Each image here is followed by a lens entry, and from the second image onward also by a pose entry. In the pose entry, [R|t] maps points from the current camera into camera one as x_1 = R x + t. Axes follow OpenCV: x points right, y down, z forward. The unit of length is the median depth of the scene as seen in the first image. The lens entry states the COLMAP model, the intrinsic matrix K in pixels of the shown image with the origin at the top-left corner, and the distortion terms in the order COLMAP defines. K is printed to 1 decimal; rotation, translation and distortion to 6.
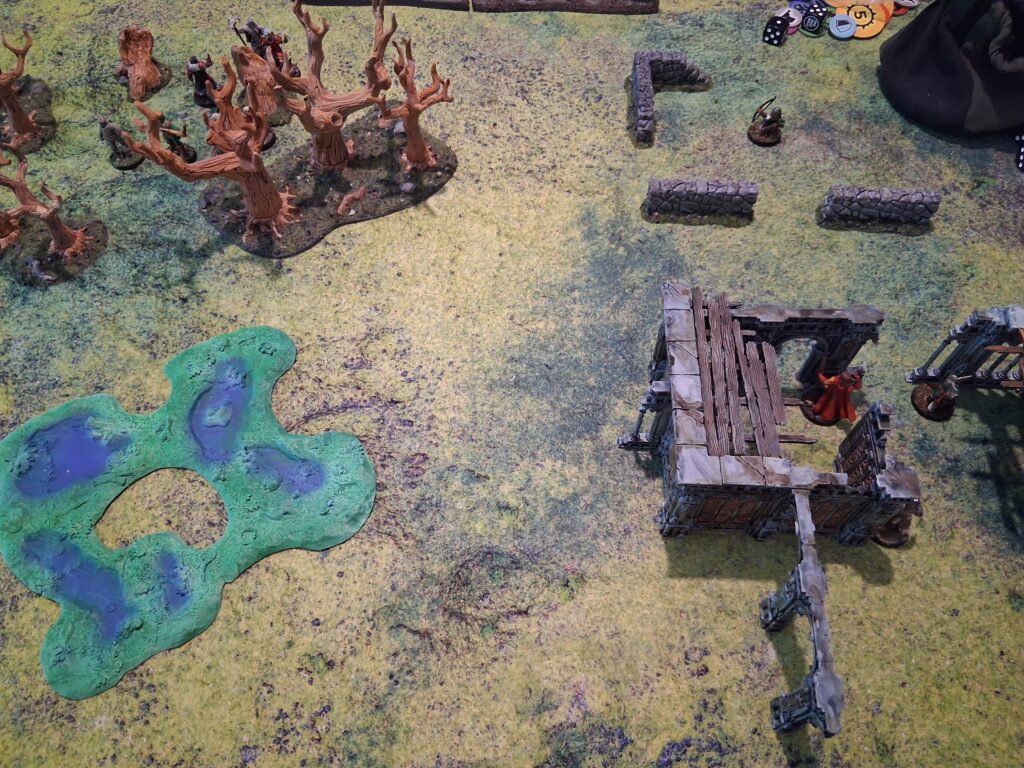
lens RADIAL K [[792.6, 0, 514.0], [0, 792.6, 386.5], [0, 0, 1]] dist [0.124235, -0.243634]
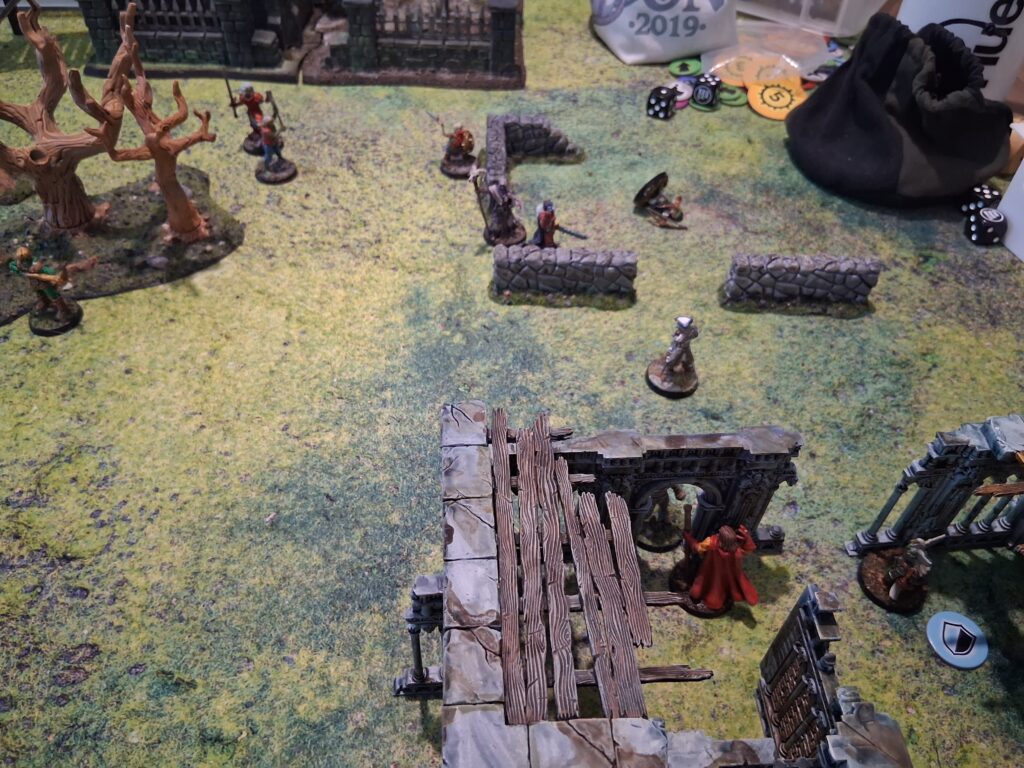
lens RADIAL K [[792.6, 0, 518.4], [0, 792.6, 381.7], [0, 0, 1]] dist [0.124235, -0.243634]
pose [[0.998220, -0.011555, 0.058502, 0.162545], [0.024487, 0.973946, -0.225456, 0.034480], [-0.054373, 0.226487, 0.972495, 0.339005]]
